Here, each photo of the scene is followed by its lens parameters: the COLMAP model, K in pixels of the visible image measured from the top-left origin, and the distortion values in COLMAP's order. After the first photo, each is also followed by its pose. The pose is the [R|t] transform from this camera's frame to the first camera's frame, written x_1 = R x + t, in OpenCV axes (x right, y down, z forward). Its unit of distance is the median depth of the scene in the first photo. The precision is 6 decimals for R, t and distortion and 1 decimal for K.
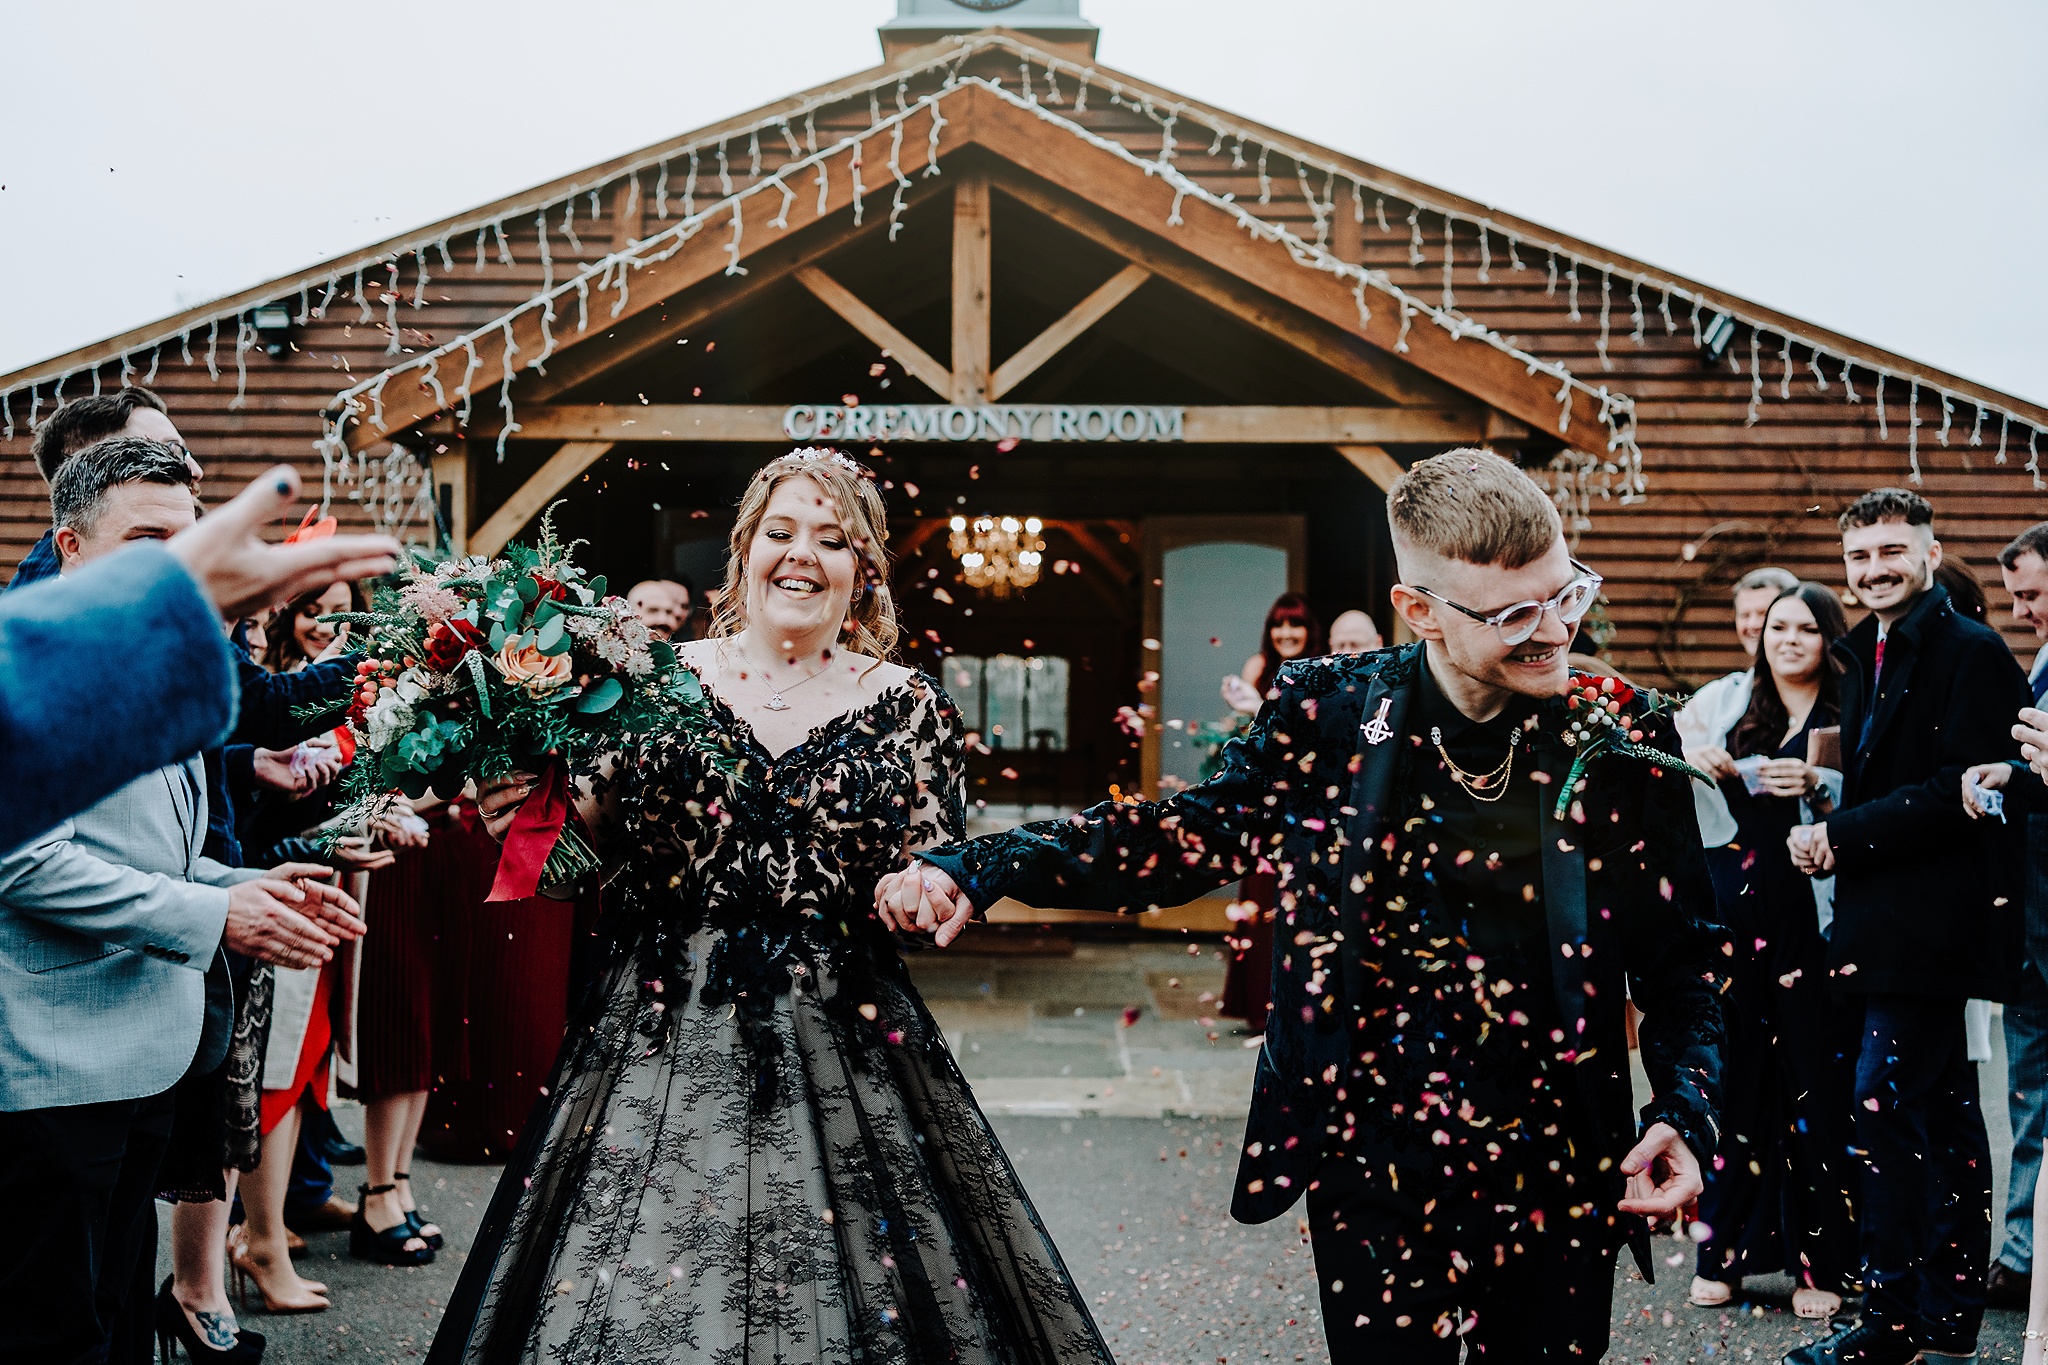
lens RADIAL K [[2408.7, 0, 1023.3], [0, 2408.7, 576.6], [0, 0, 1]] dist [0.011081, -0.039178]
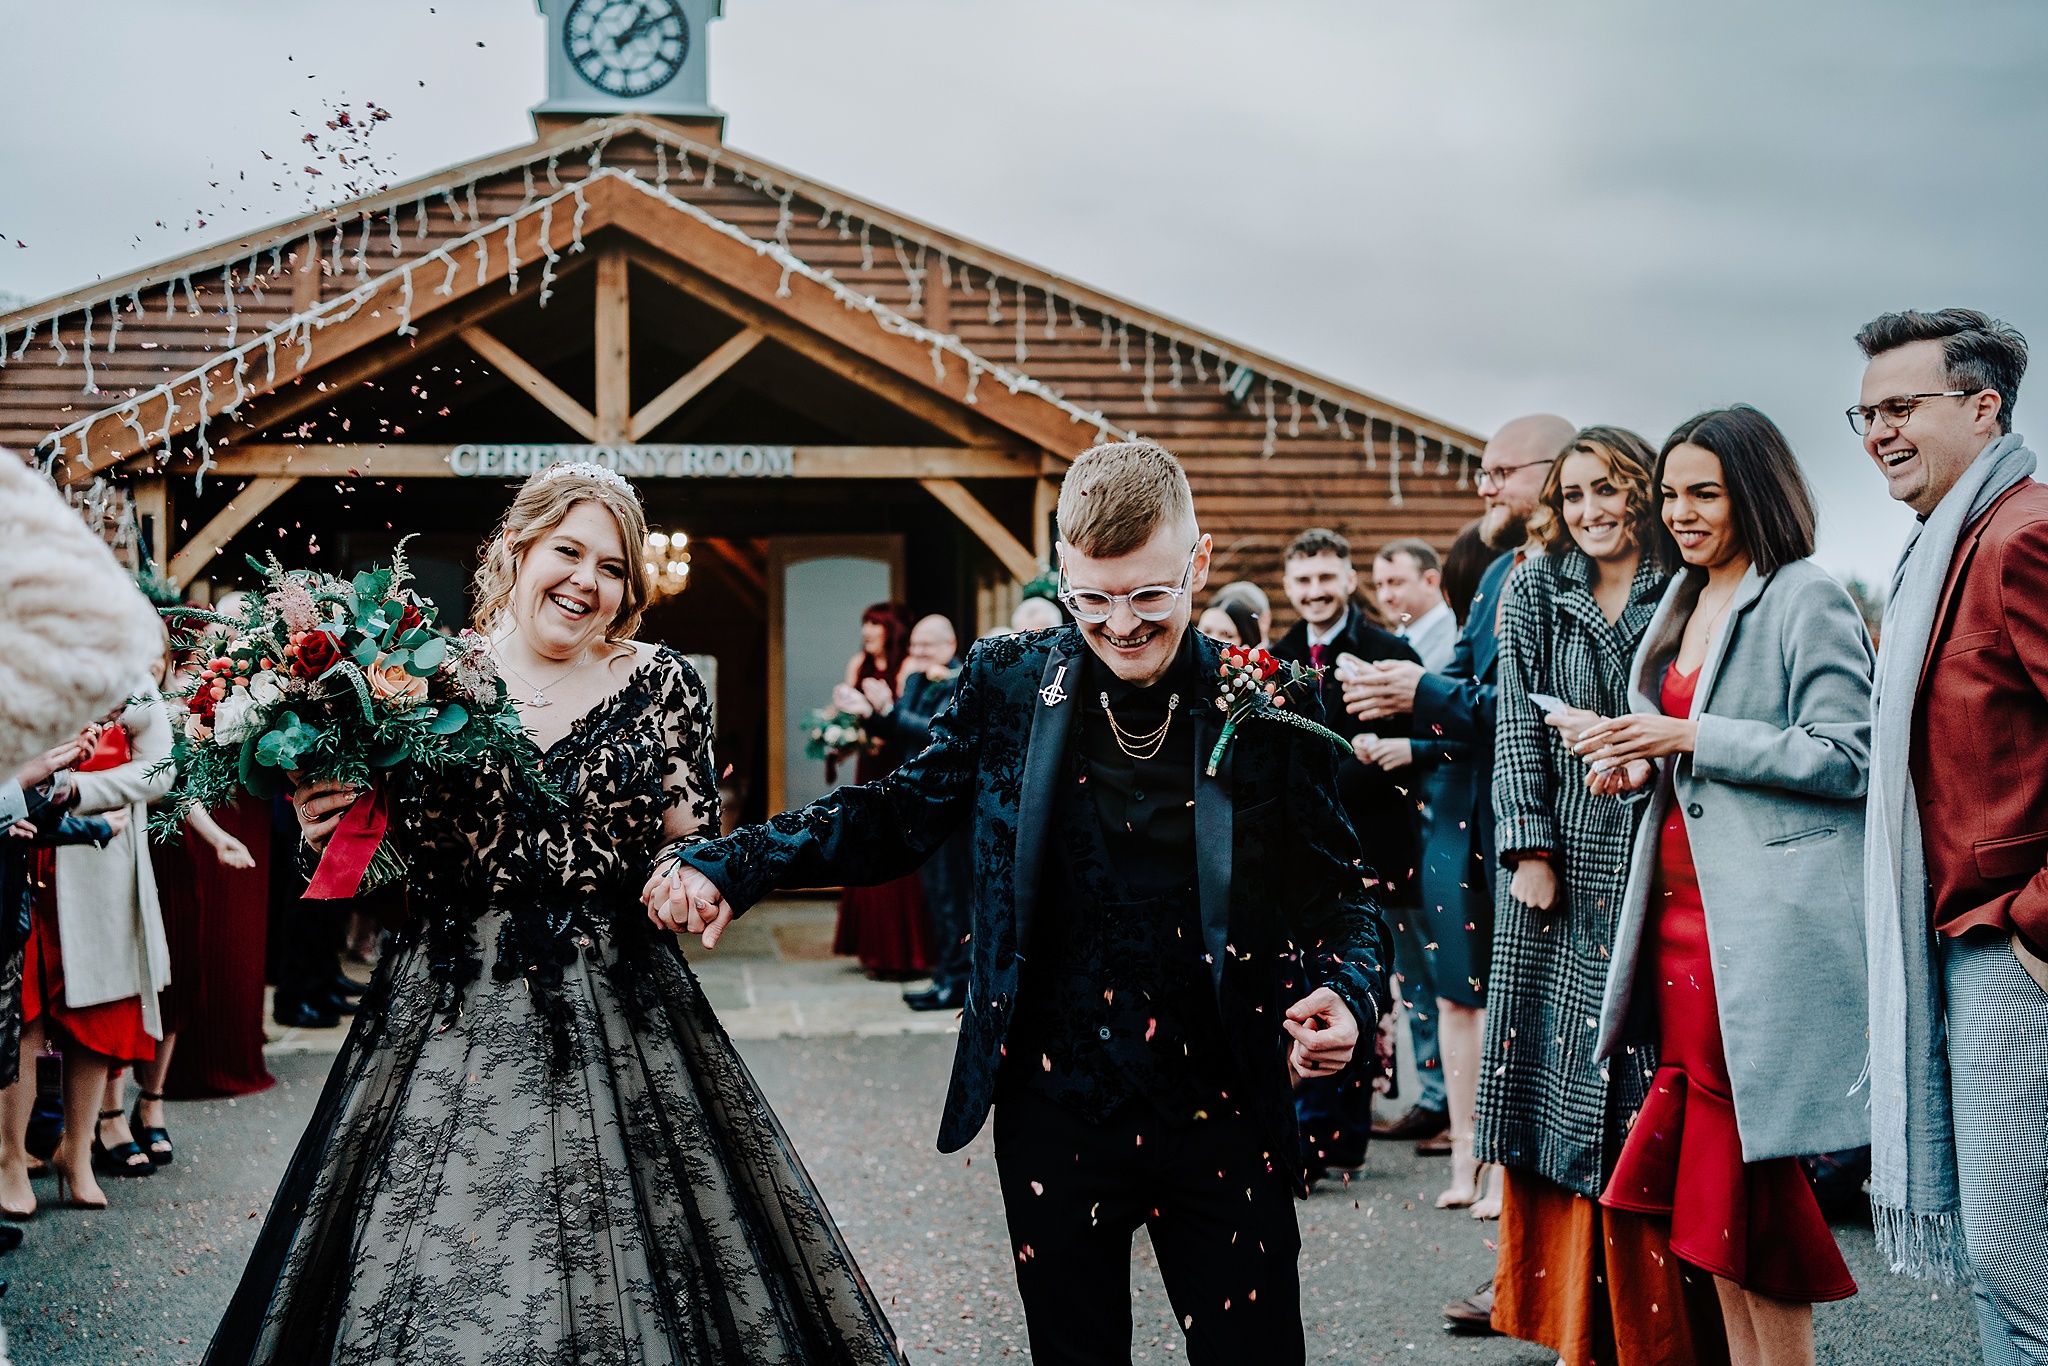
lens RADIAL K [[2408.7, 0, 1023.3], [0, 2408.7, 577.1], [0, 0, 1]] dist [0.011081, -0.039178]
pose [[0.991032, -0.011266, 0.133150, 0.018383], [0.010884, 0.999934, 0.003602, -0.008450], [-0.133182, -0.002121, 0.991089, -0.184177]]
